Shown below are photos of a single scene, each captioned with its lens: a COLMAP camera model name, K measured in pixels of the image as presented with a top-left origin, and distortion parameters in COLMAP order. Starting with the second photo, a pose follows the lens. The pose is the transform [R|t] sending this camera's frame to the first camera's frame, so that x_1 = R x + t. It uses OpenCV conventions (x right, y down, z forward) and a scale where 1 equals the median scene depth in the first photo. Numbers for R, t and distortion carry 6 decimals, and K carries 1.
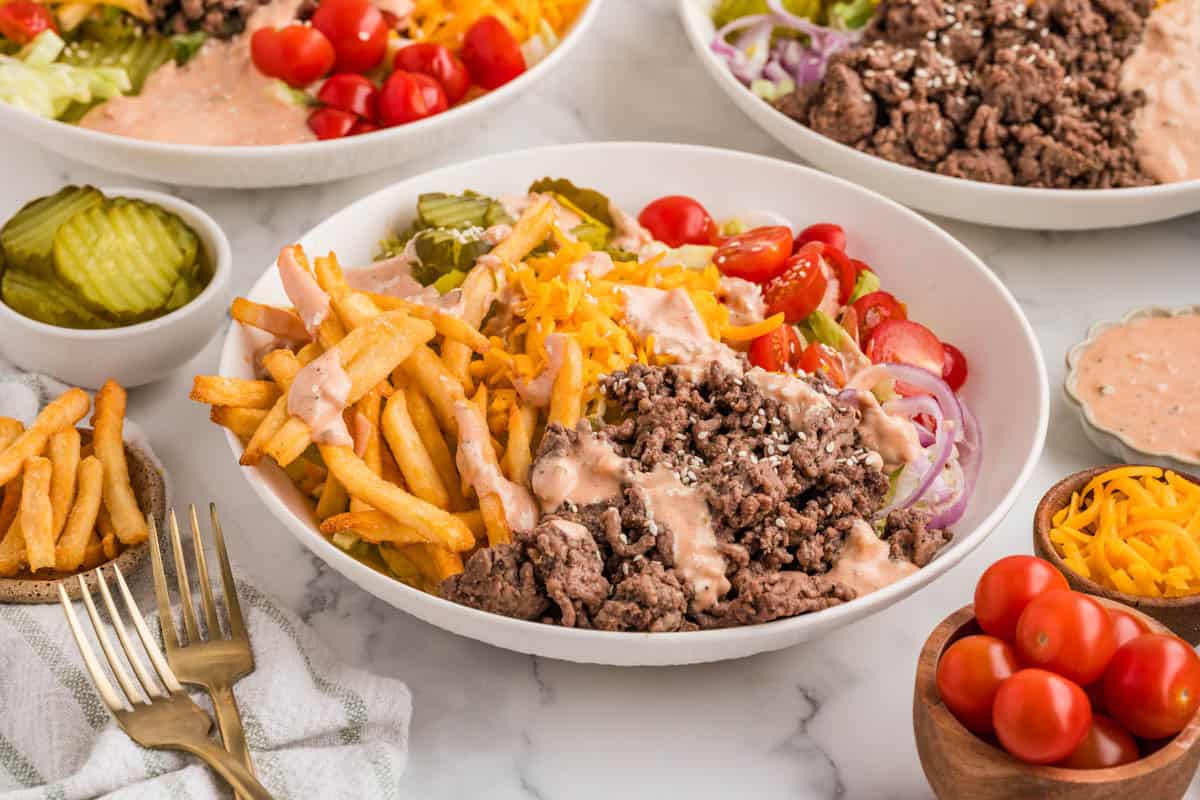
lens RADIAL K [[3771.5, 0, 604.3], [0, 3771.5, 400.1], [0, 0, 1]] dist [0.090356, 0.000000]
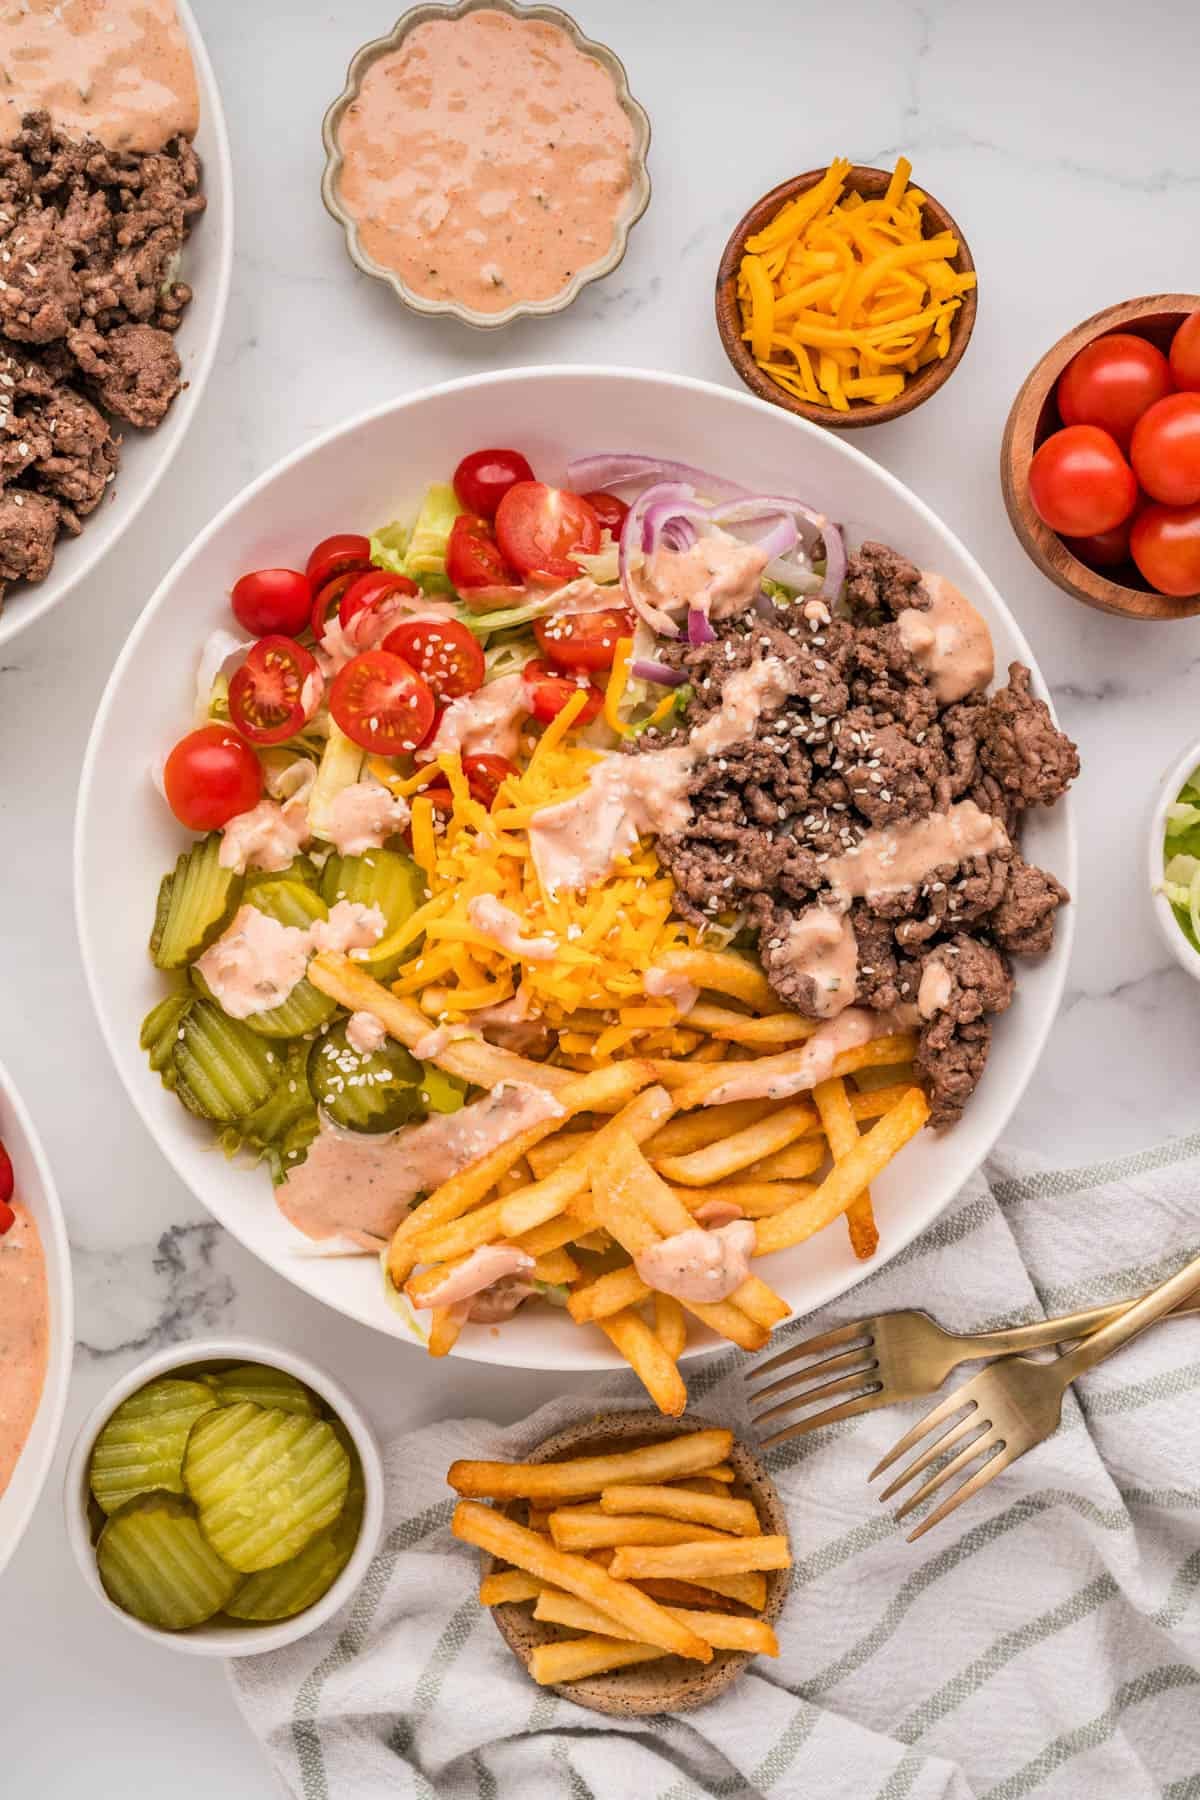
lens RADIAL K [[2589.2, 0, 605.2], [0, 2589.2, 896.3], [0, 0, 1]] dist [0.017939, 0.000000]
pose [[0.091484, -0.993874, -0.062016, 0.038803], [0.586870, 0.003498, 0.809674, -0.468846], [-0.804496, -0.110468, 0.583594, 0.676527]]
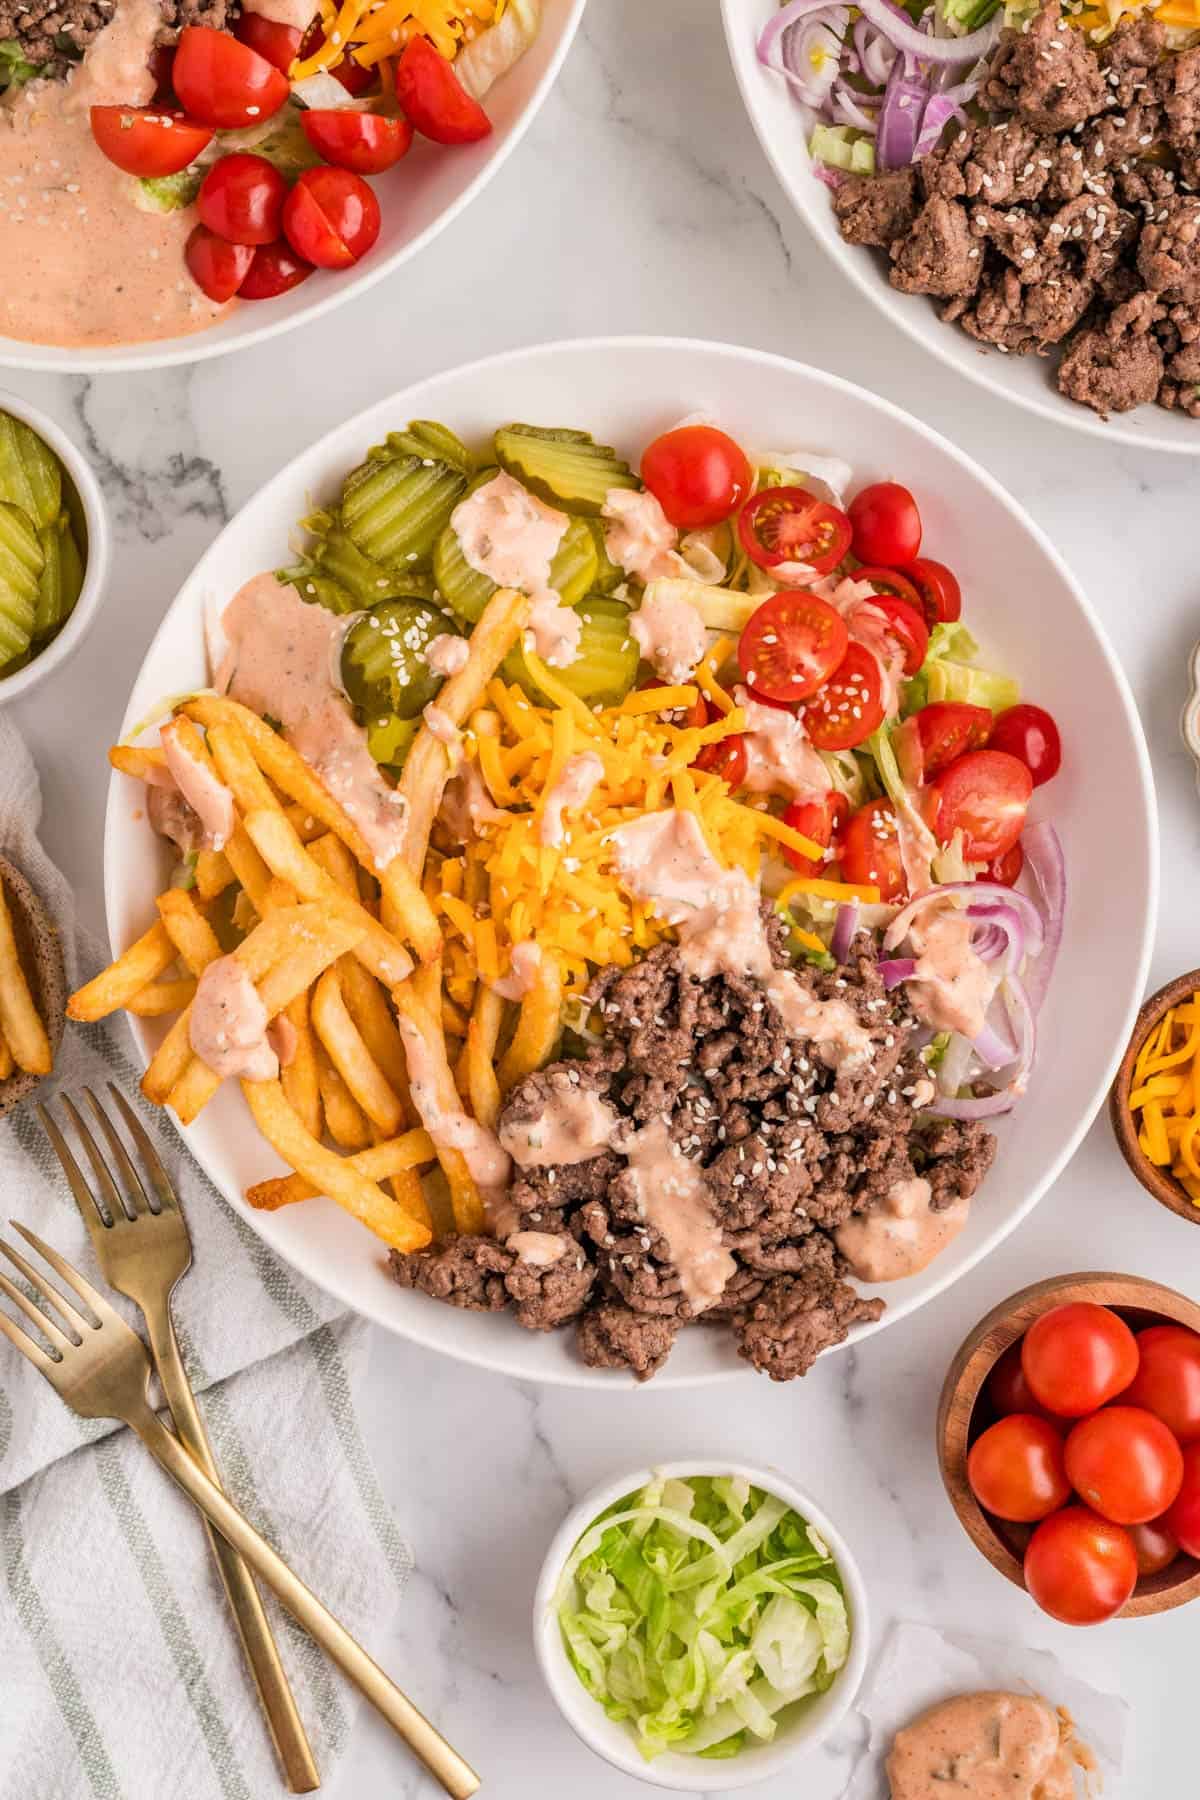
lens RADIAL K [[2589.2, 0, 589.0], [0, 2589.2, 882.6], [0, 0, 1]] dist [0.017939, 0.000000]
pose [[0.999419, 0.013805, -0.031157, 0.016384], [0.016838, 0.594837, 0.803670, -0.445388], [0.029628, -0.803728, 0.594259, 0.688382]]
